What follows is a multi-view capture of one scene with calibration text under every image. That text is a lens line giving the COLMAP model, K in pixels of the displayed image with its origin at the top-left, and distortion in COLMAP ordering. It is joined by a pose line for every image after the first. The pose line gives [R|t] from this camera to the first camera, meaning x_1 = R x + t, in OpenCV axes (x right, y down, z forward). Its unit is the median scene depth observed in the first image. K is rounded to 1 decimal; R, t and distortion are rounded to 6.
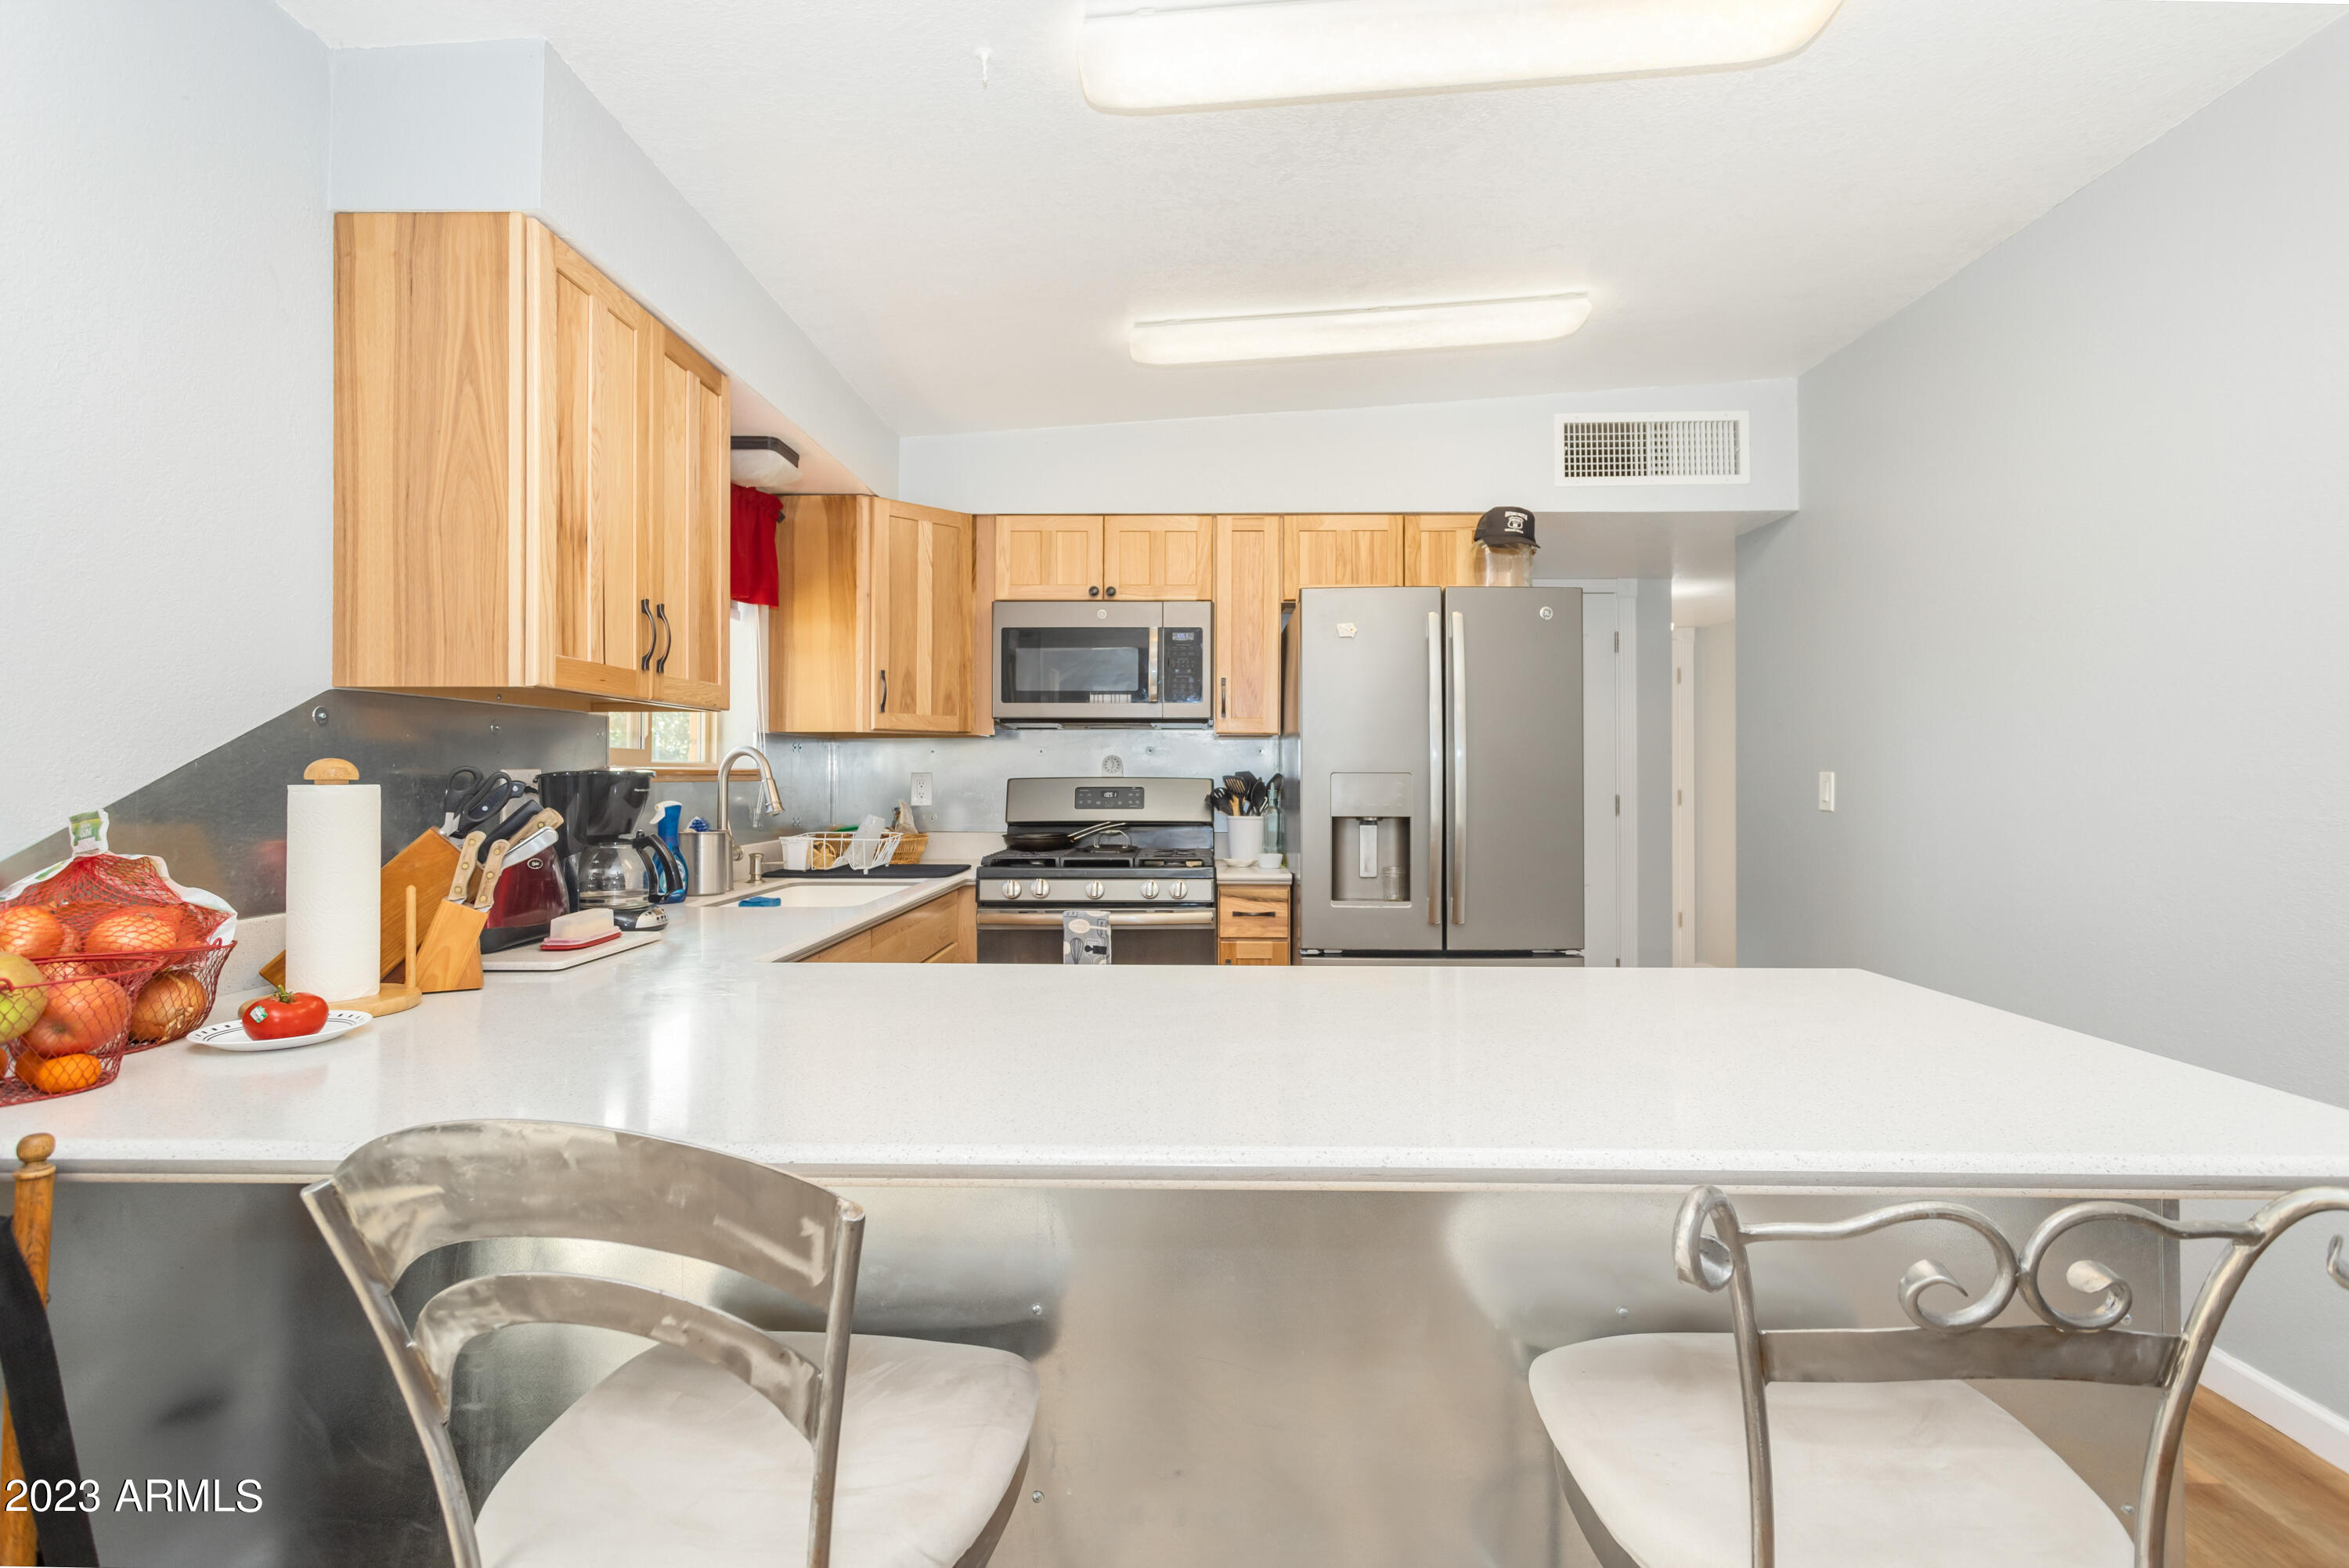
lens RADIAL K [[1138.6, 0, 1168.7], [0, 1138.6, 757.5], [0, 0, 1]] dist [0.000500, 0.000603]
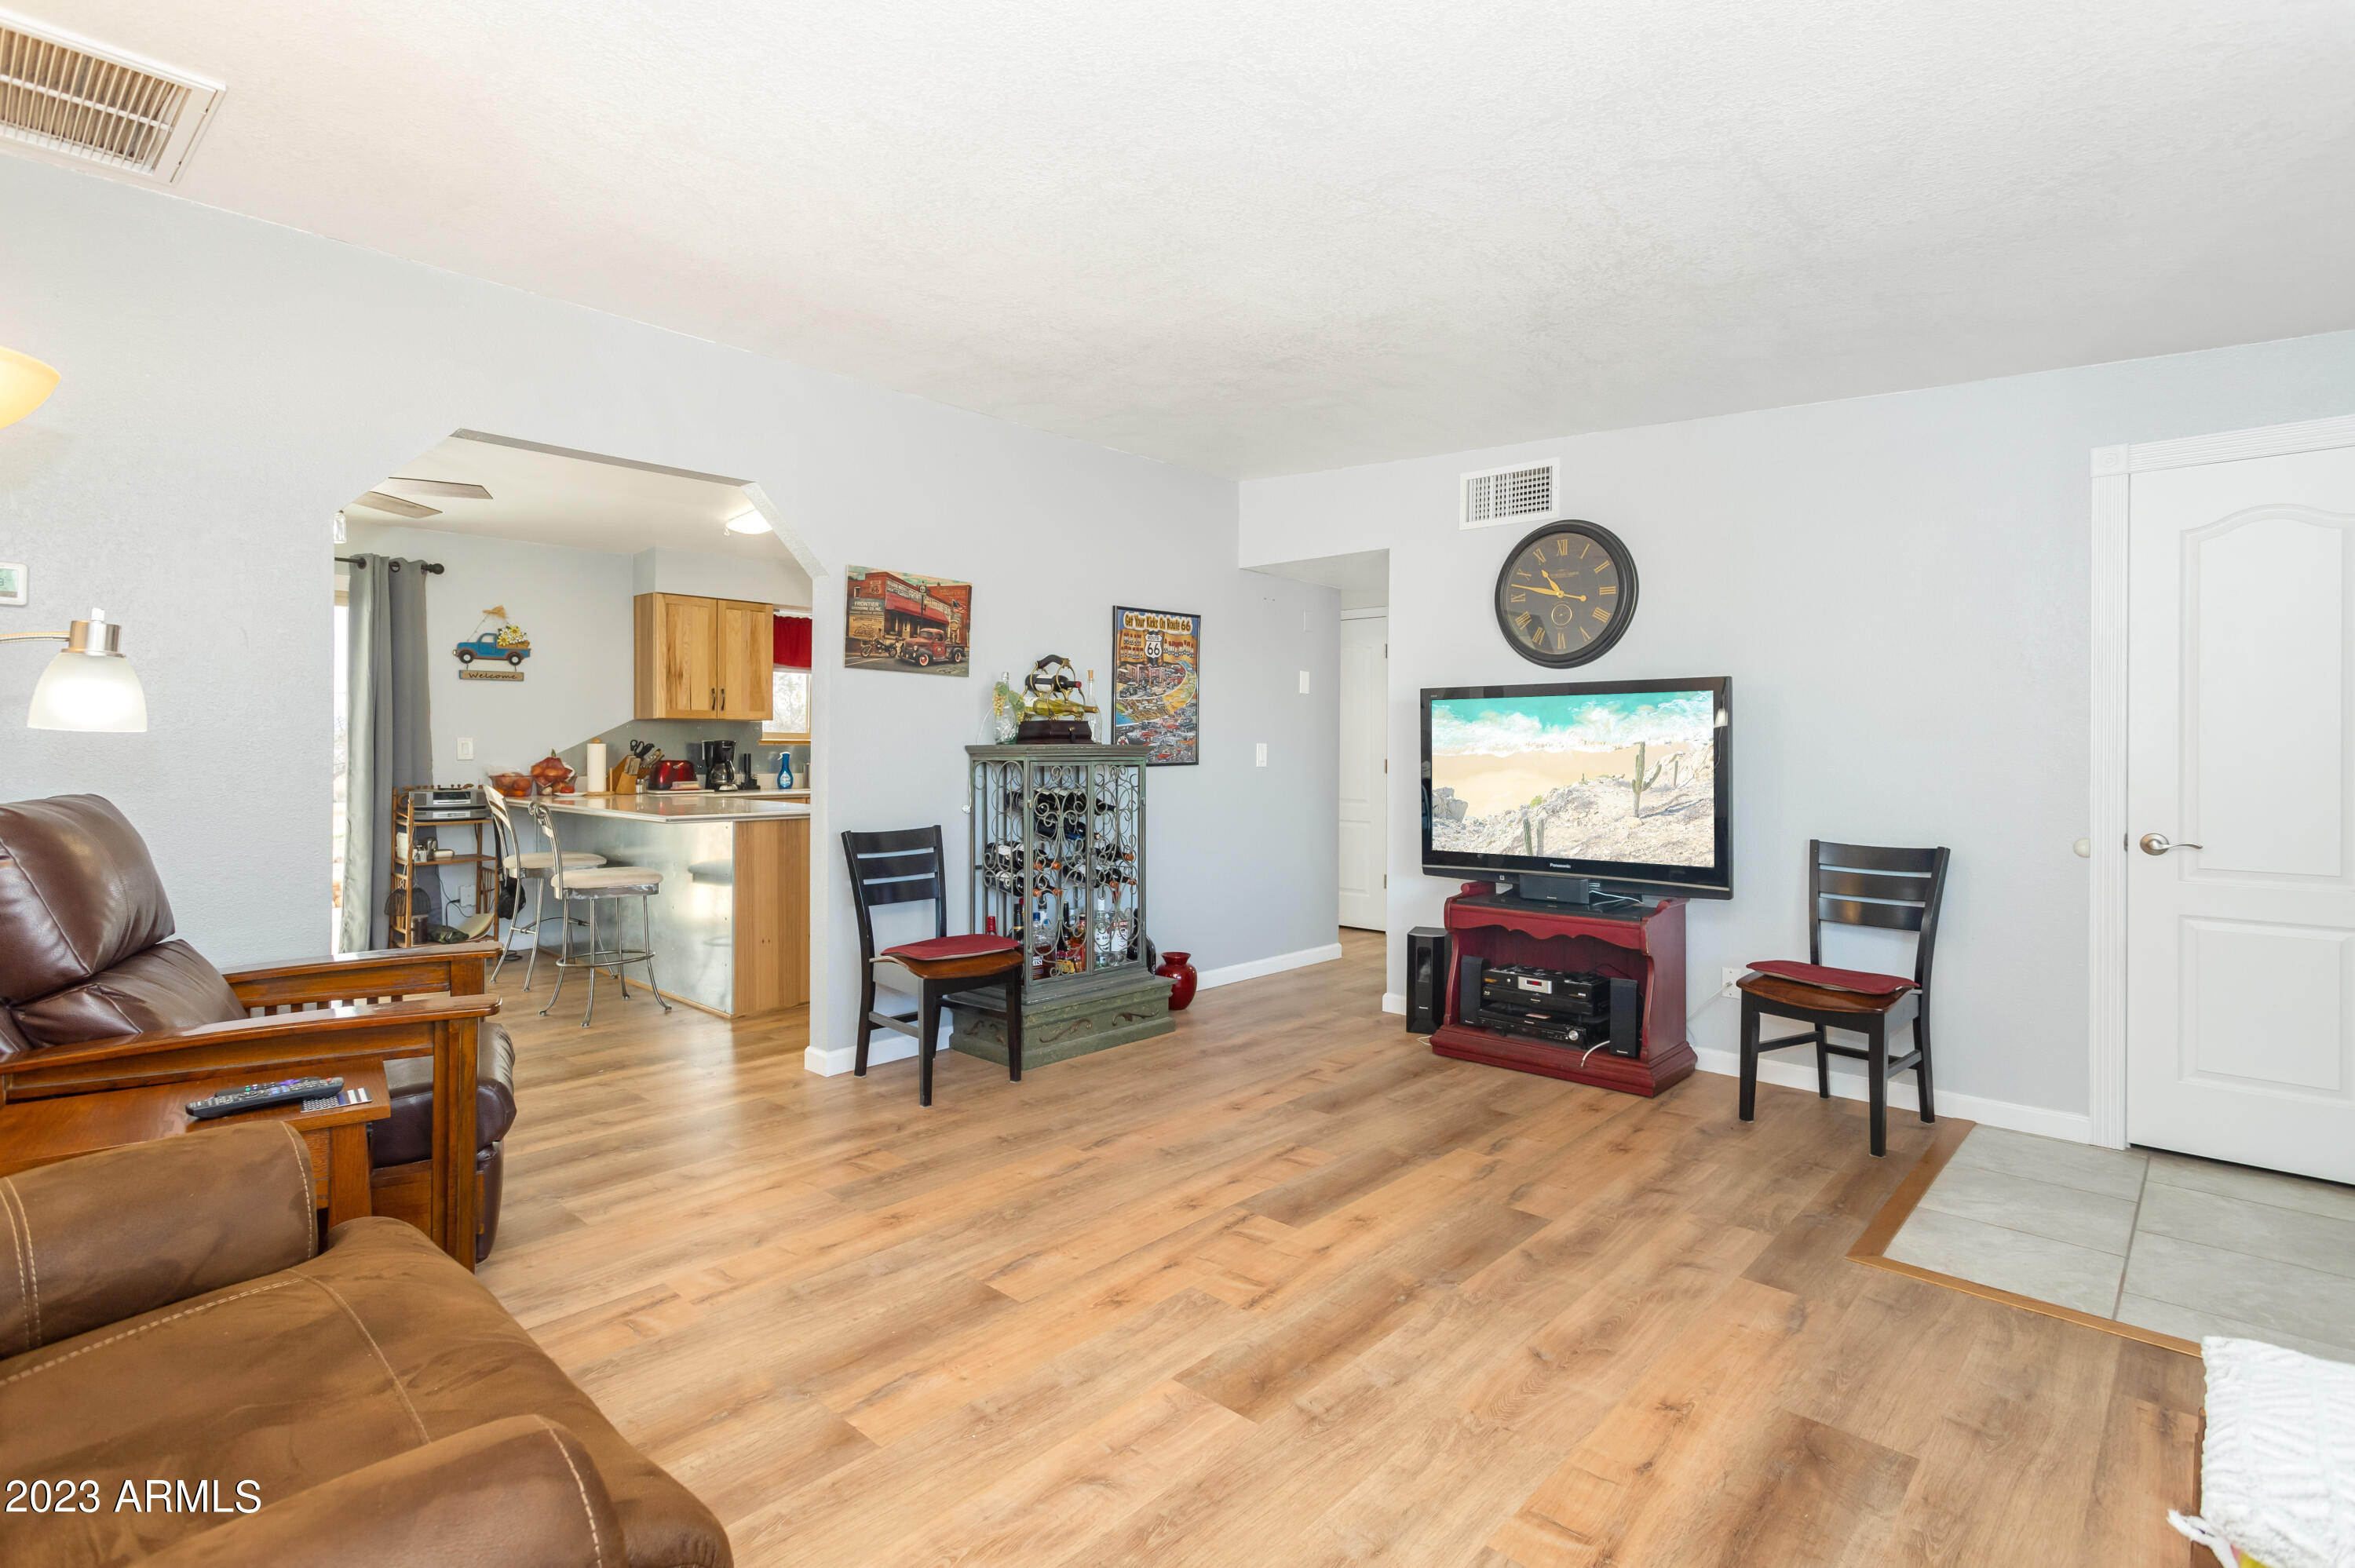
lens RADIAL K [[1141.5, 0, 1171.7], [0, 1141.5, 757.4], [0, 0, 1]] dist [0.000500, 0.000603]
pose [[0.748253, 0.010439, -0.663331, 1.569419], [0.005545, 0.999743, 0.021988, -0.003210], [0.663390, -0.020131, 0.748003, -0.338079]]
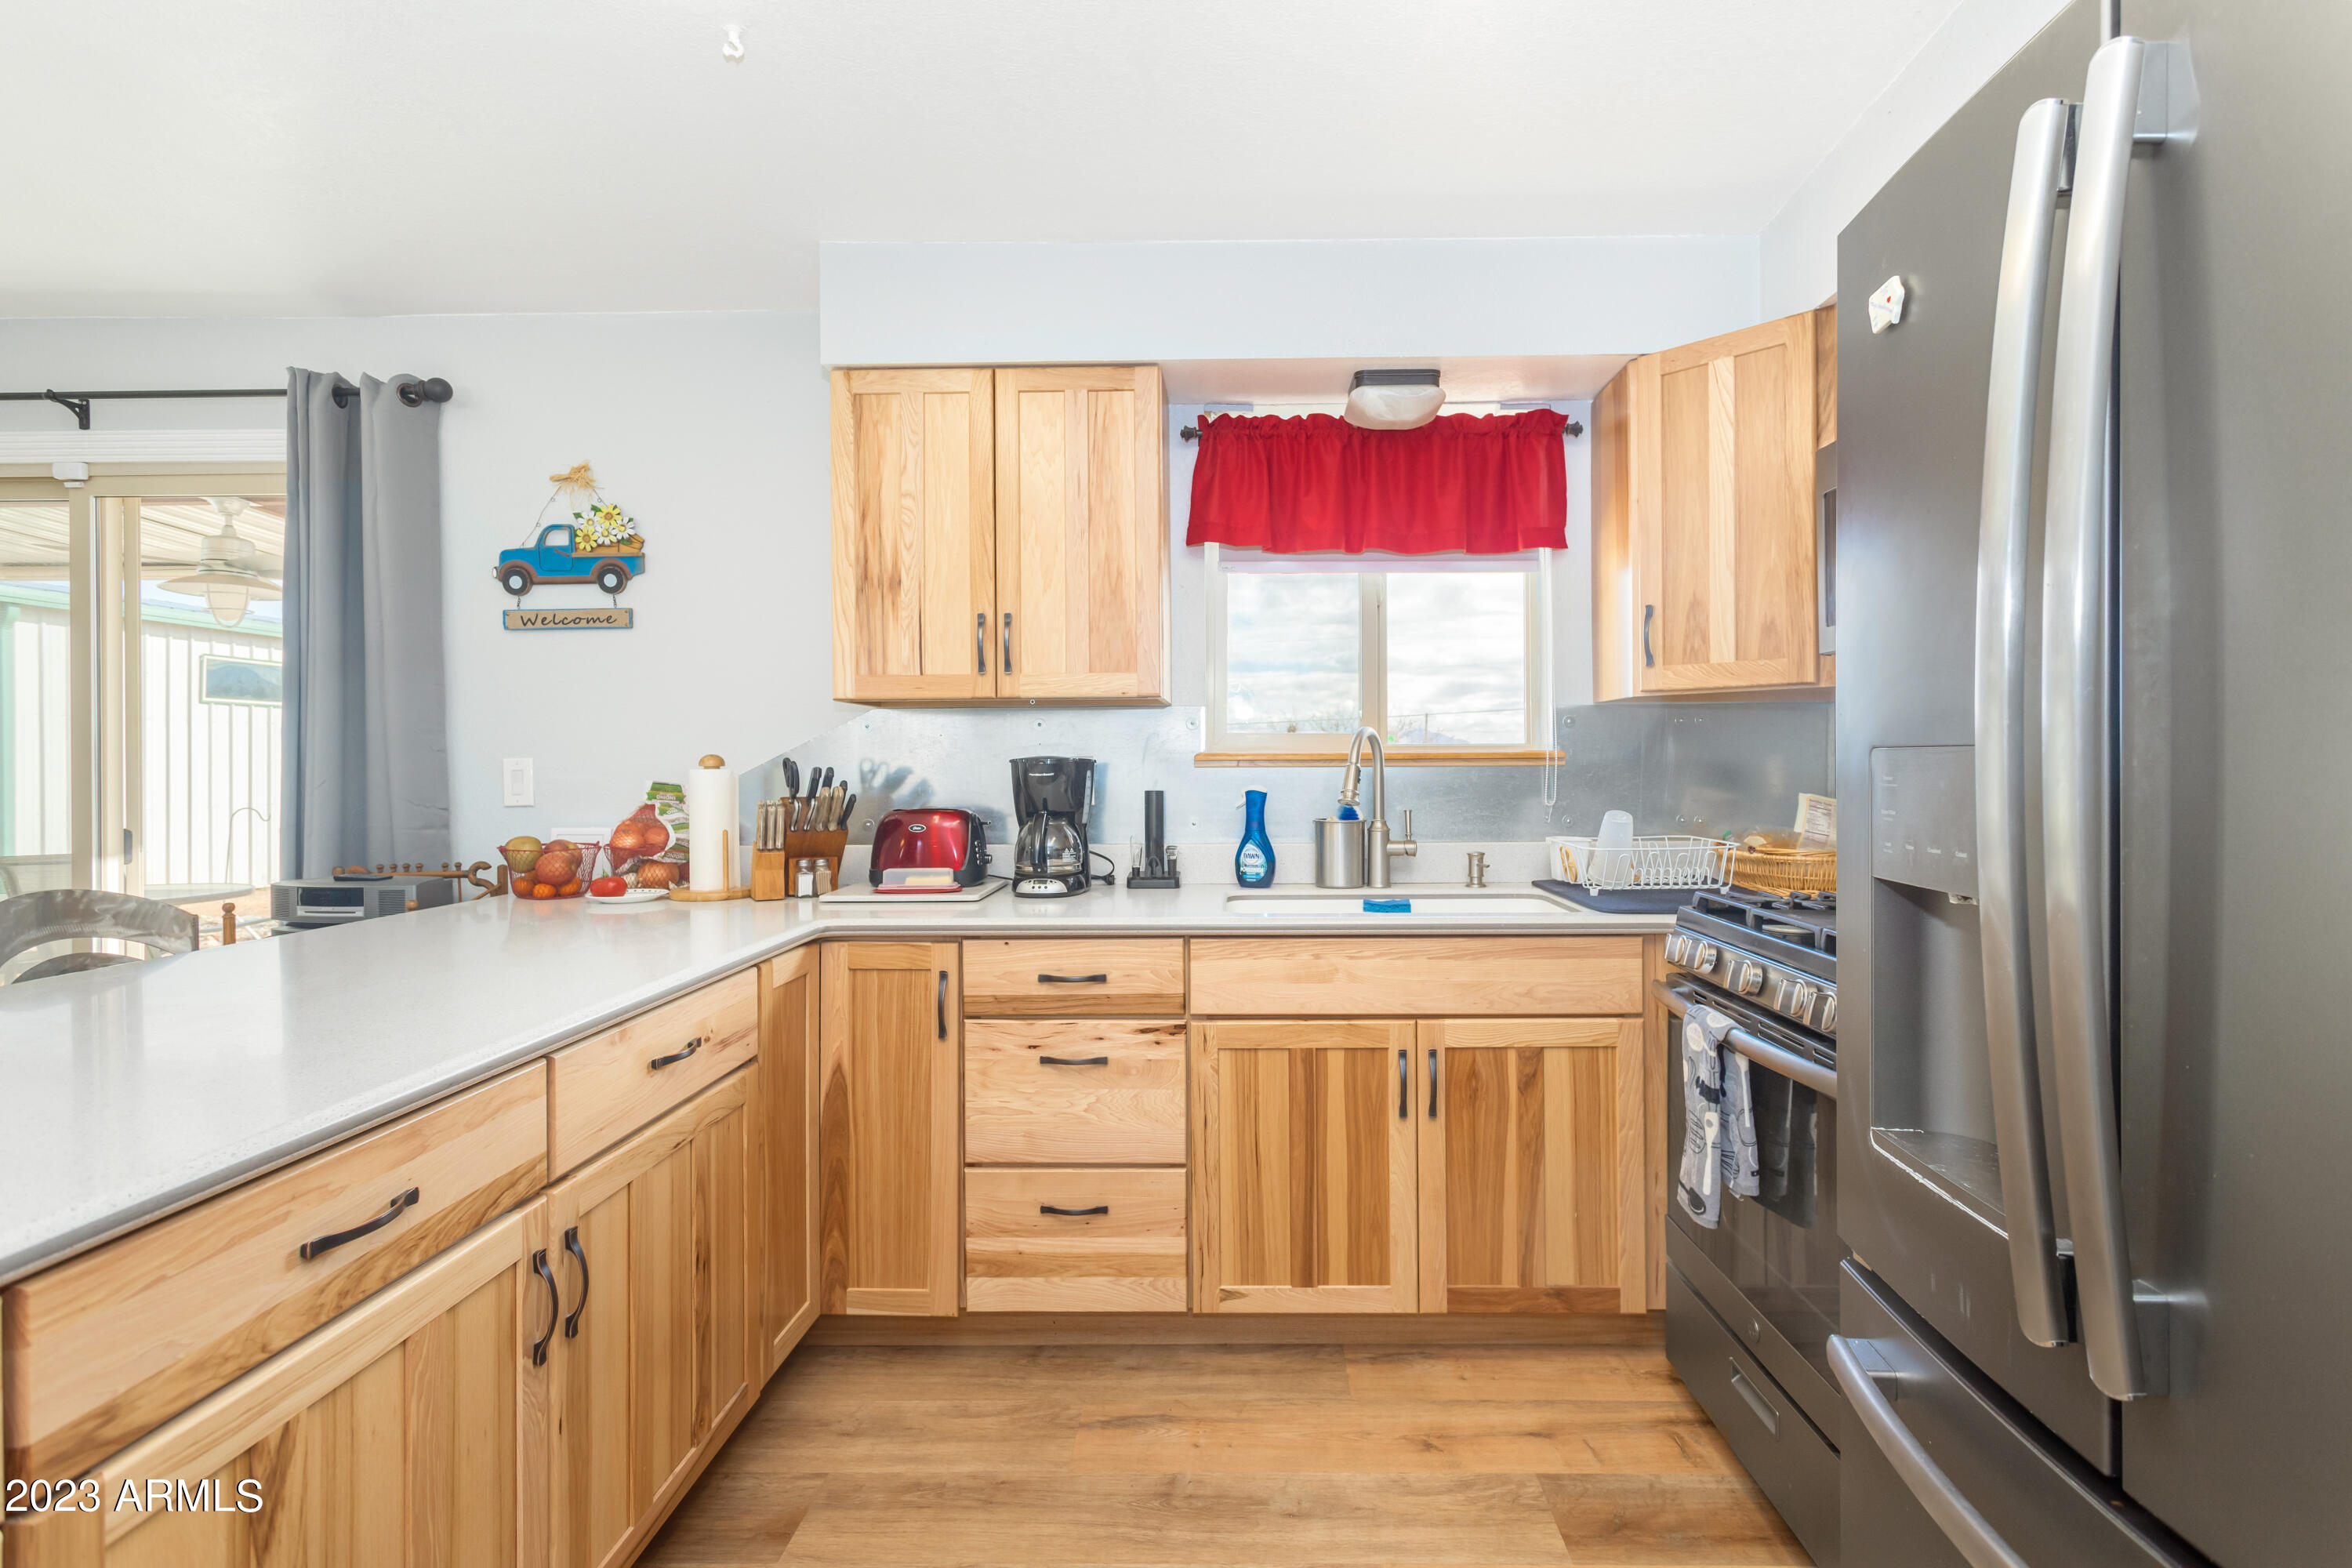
lens RADIAL K [[1143.9, 0, 1227.4], [0, 1143.9, 761.0], [0, 0, 1]] dist [0.000312, 0.000992]
pose [[0.013464, -0.000465, -0.999909, 0.427742], [0.021768, 0.999763, -0.000172, 0.011723], [0.999672, -0.021764, 0.013471, 0.718761]]
